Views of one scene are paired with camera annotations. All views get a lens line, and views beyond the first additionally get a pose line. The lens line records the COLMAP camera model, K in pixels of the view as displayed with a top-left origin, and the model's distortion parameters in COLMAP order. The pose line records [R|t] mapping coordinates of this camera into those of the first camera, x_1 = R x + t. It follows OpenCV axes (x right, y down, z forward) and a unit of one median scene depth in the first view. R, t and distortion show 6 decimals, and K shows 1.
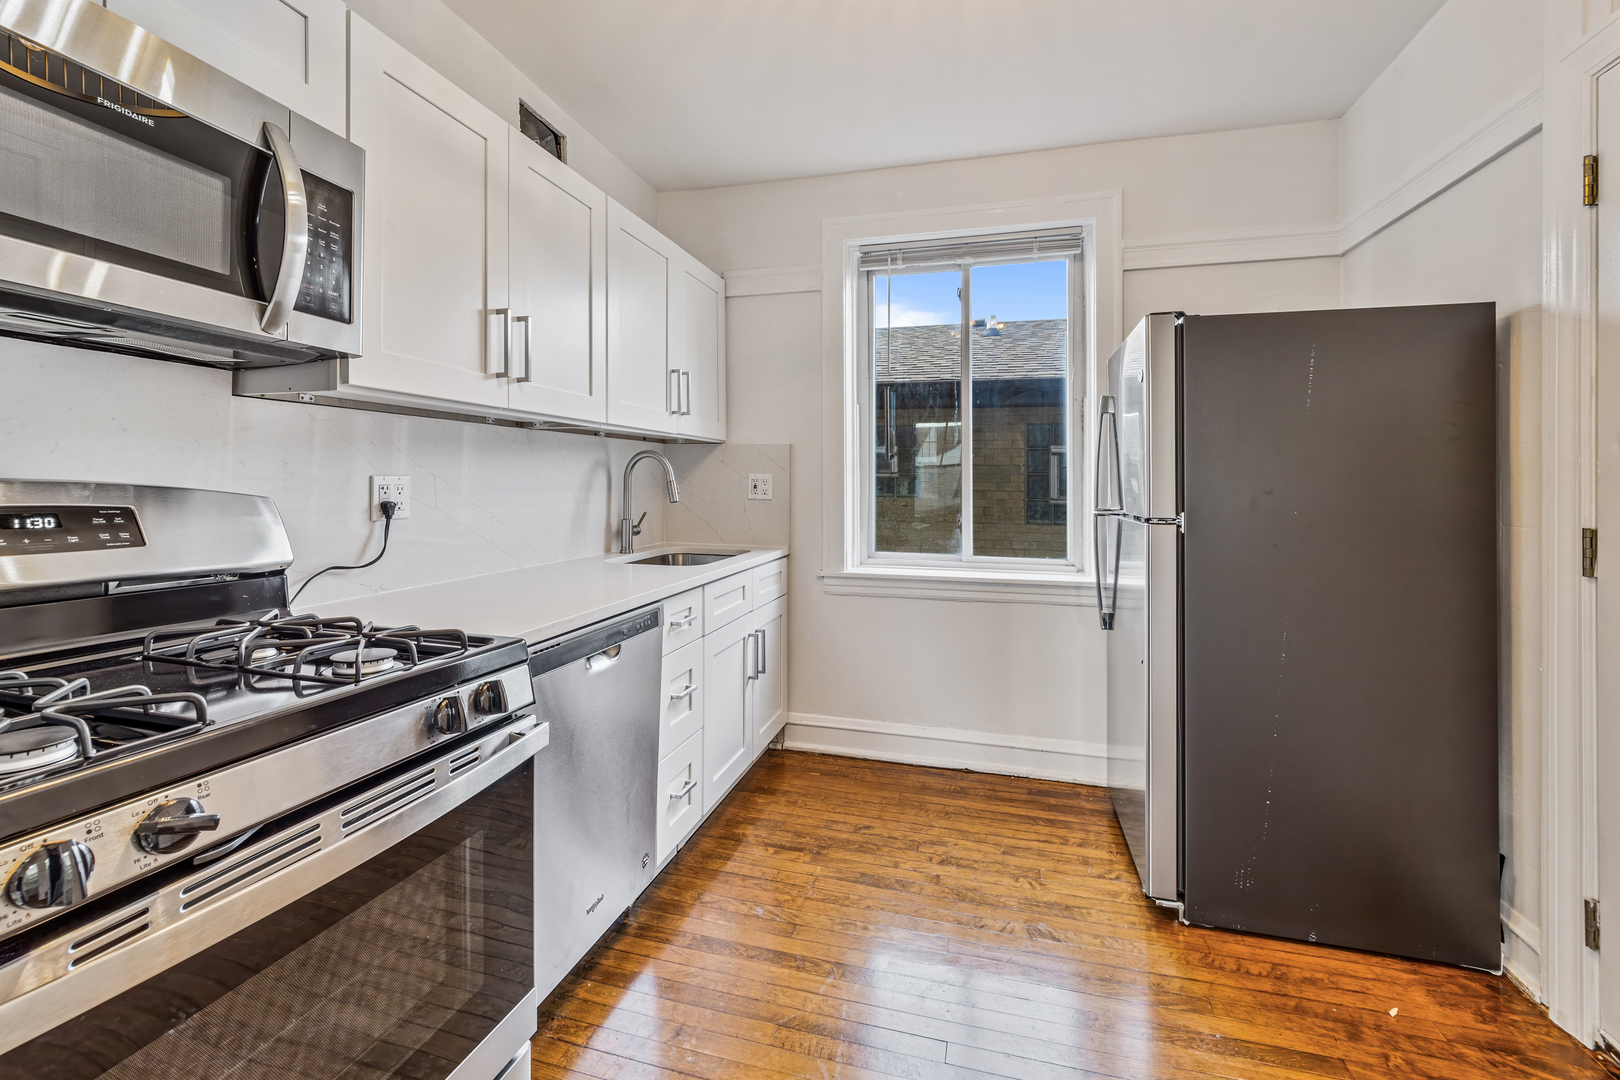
lens RADIAL K [[682.0, 0, 823.6], [0, 682.0, 490.2], [0, 0, 1]] dist [-0.002764, -0.002153]
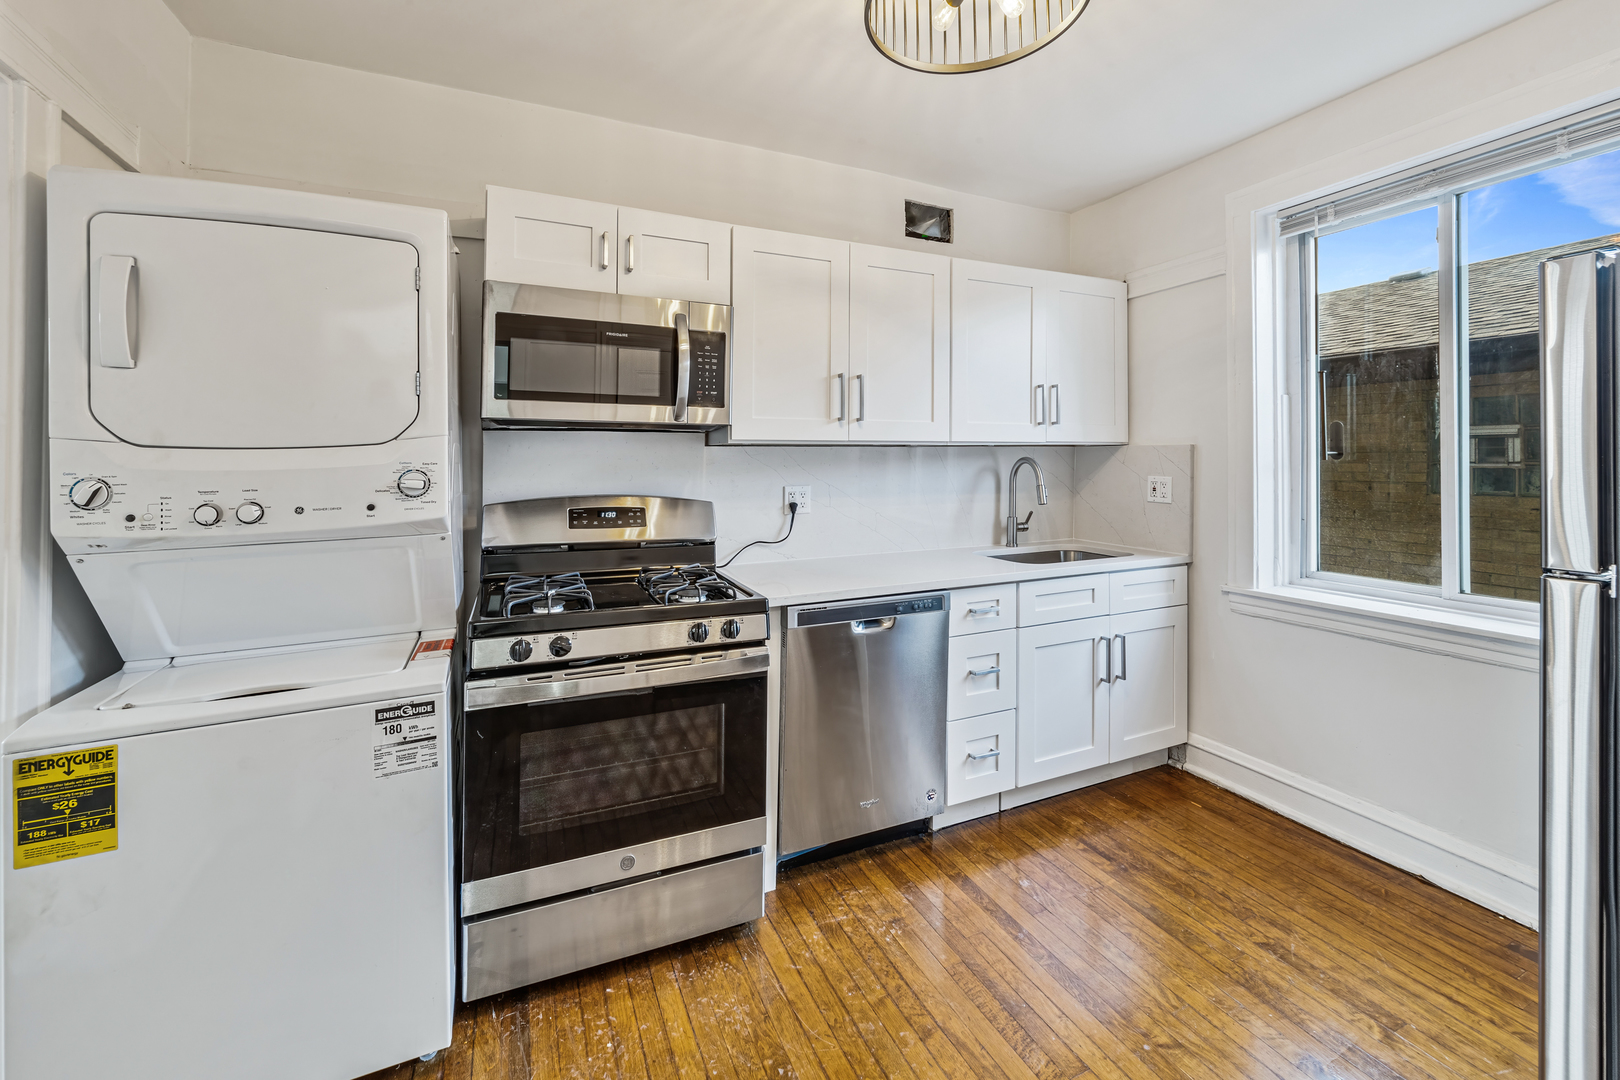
lens RADIAL K [[682.0, 0, 846.8], [0, 682.0, 458.8], [0, 0, 1]] dist [-0.002764, -0.002153]
pose [[0.649811, -0.006766, -0.760066, 0.434134], [-0.002059, 0.999941, -0.010662, -0.045898], [0.760093, 0.008494, 0.649759, 0.042653]]
